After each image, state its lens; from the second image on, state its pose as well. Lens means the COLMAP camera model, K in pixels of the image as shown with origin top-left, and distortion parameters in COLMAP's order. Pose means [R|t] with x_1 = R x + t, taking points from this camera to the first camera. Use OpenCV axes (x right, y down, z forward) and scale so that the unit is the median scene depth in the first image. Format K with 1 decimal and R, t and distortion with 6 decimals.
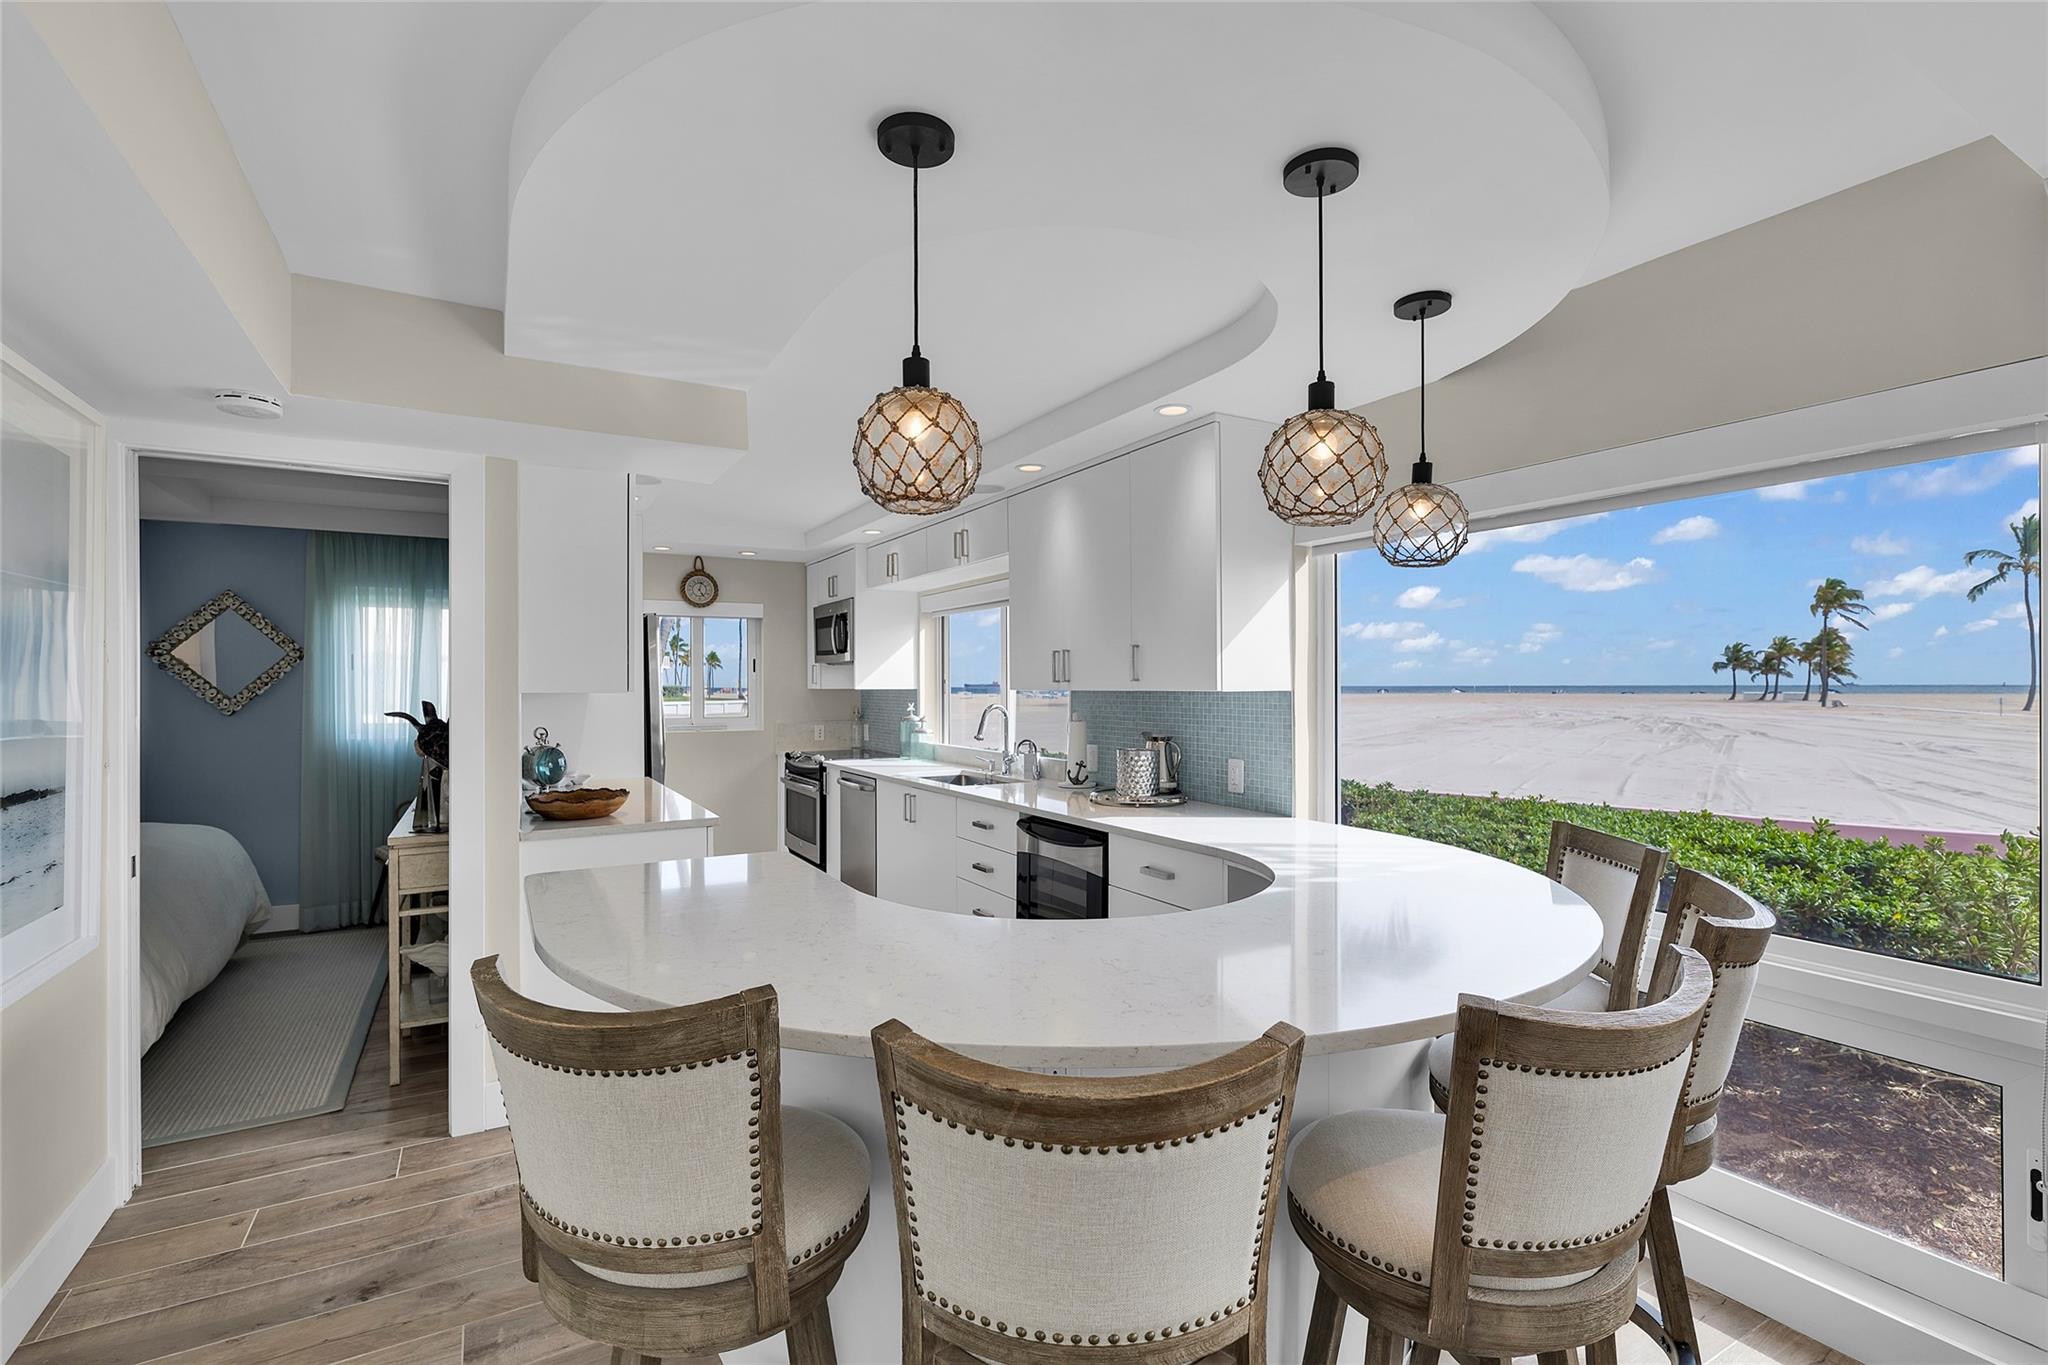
lens RADIAL K [[918.9, 0, 1028.5], [0, 918.9, 686.6], [0, 0, 1]] dist [0.001881, 0.000322]
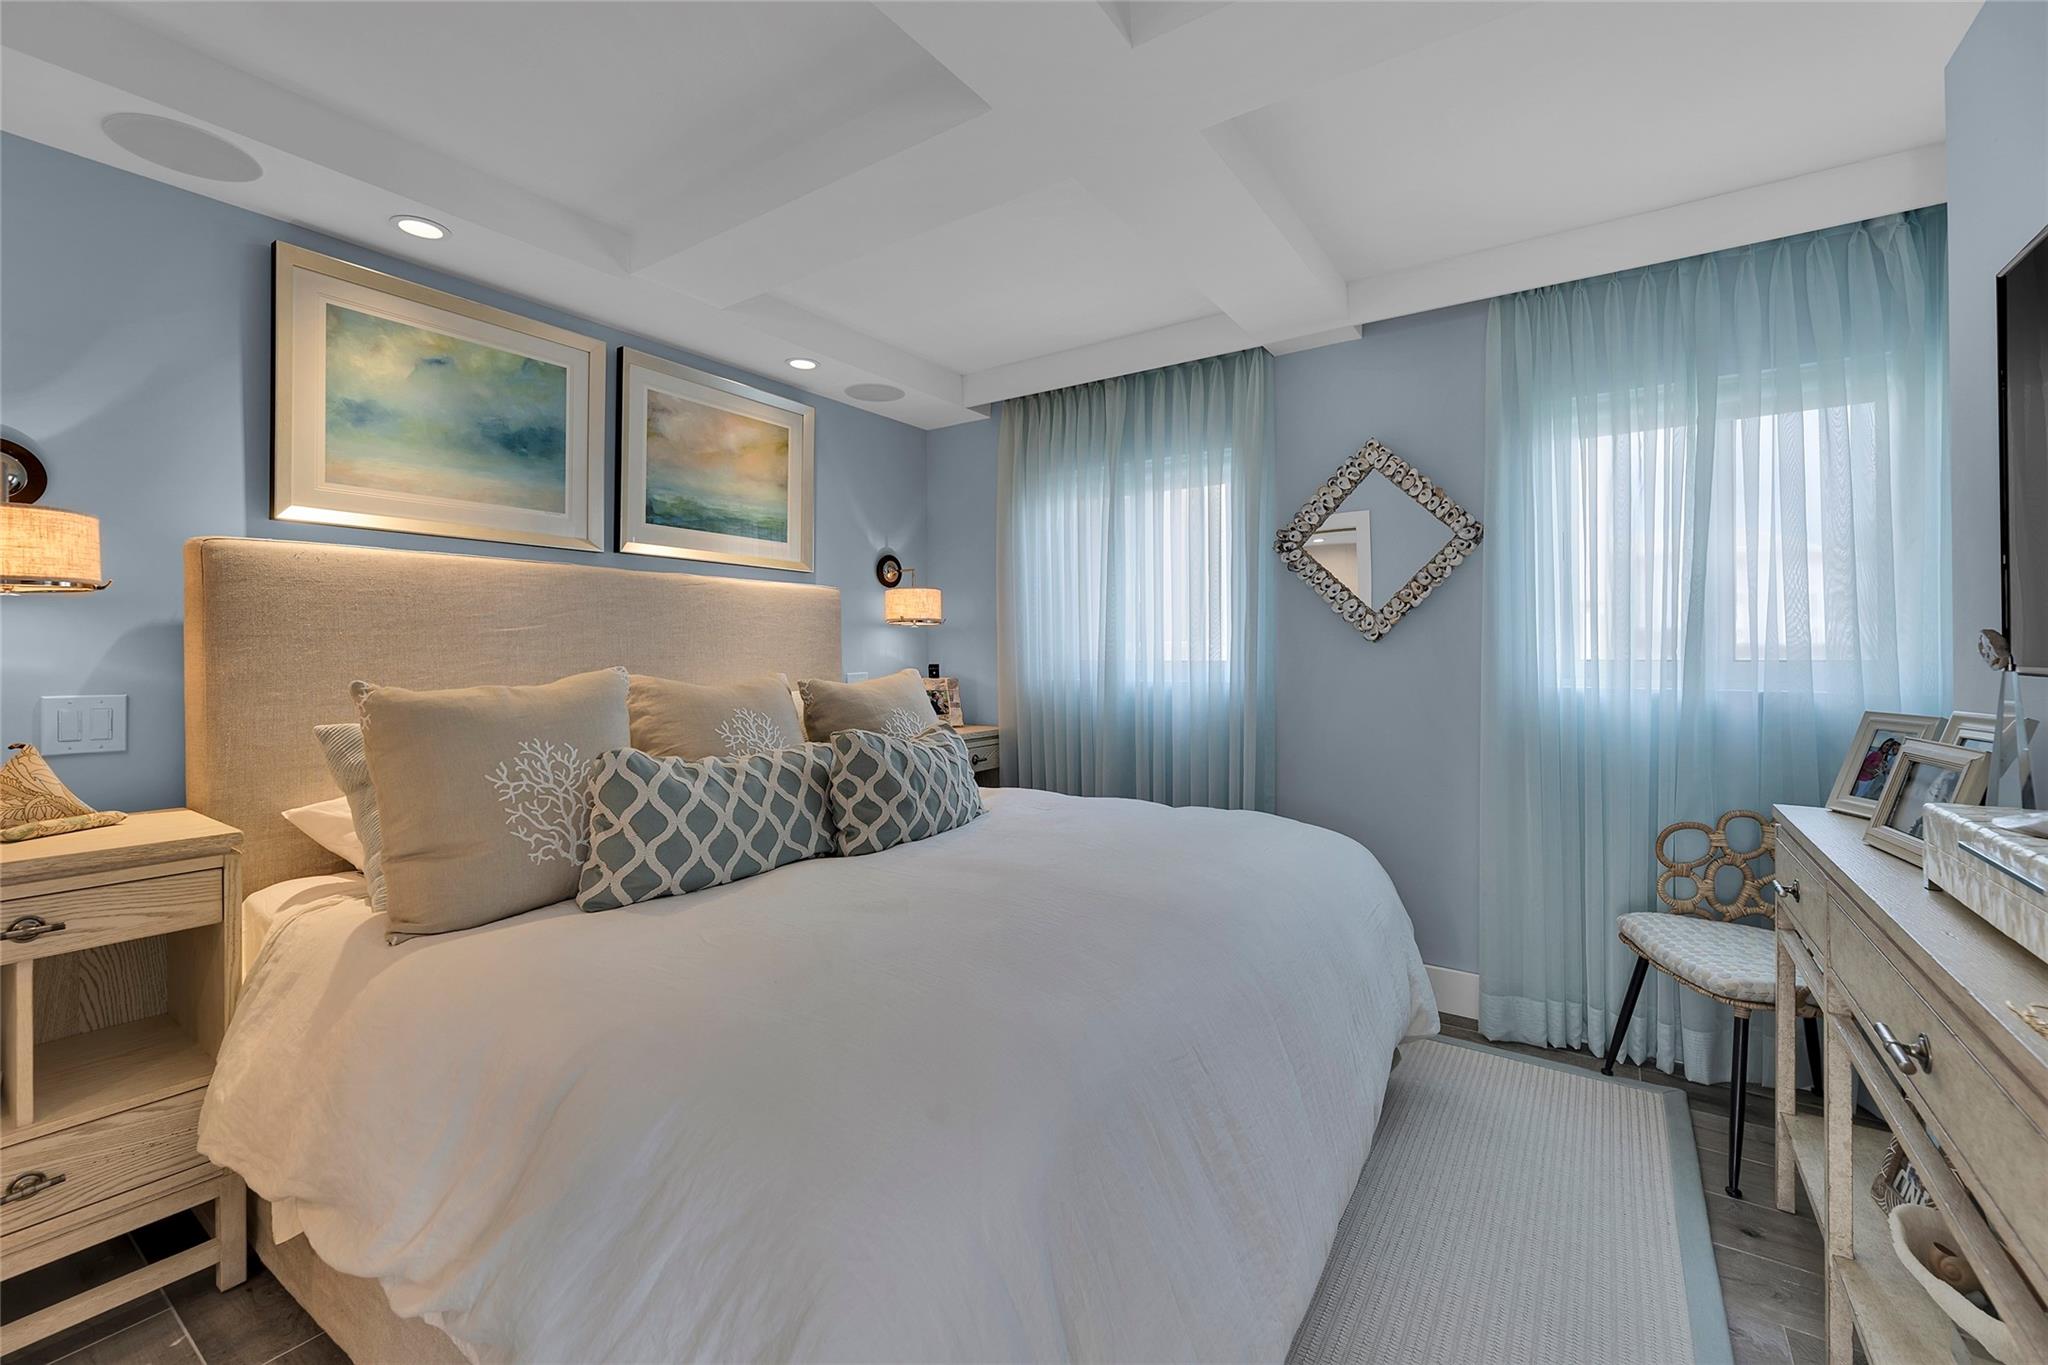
lens RADIAL K [[841.9, 0, 986.4], [0, 841.9, 629.3], [0, 0, 1]] dist [-0.004876, -0.000630]
pose [[0.395770, -0.016757, -0.918197, -0.433827], [-0.009273, 0.999710, -0.022242, 0.037284], [0.918303, 0.017318, 0.395500, 0.515491]]
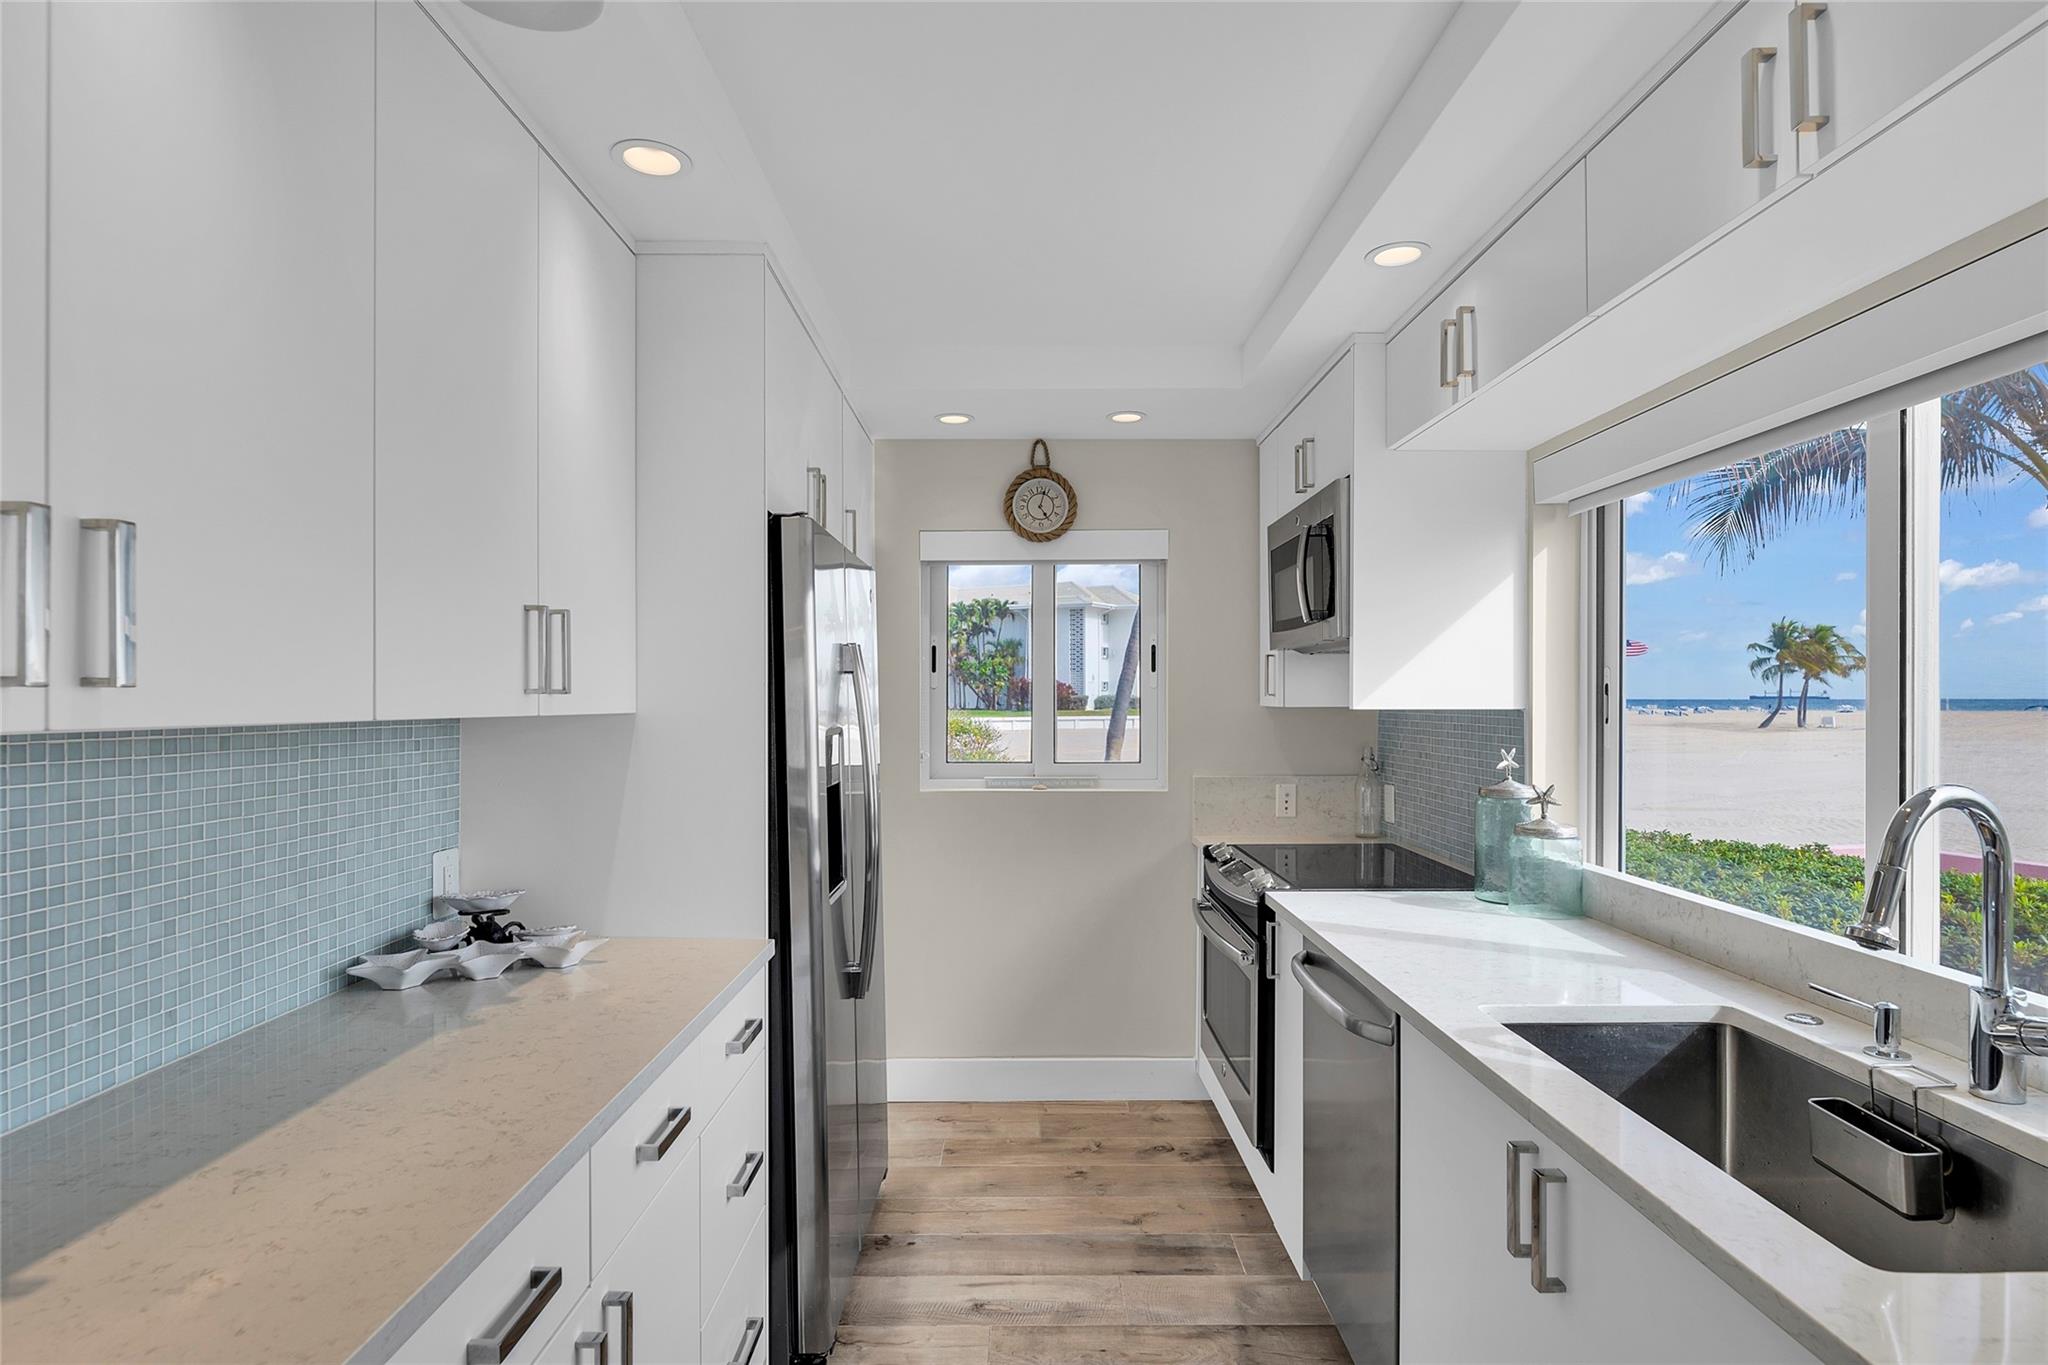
lens RADIAL K [[1053.5, 0, 1032.5], [0, 1053.5, 703.0], [0, 0, 1]] dist [-0.002957, -0.000435]
pose [[0.867051, 0.004569, -0.498198, -0.092114], [-0.002379, 0.999985, 0.005031, -0.002156], [0.498213, -0.003177, 0.867049, 0.599610]]
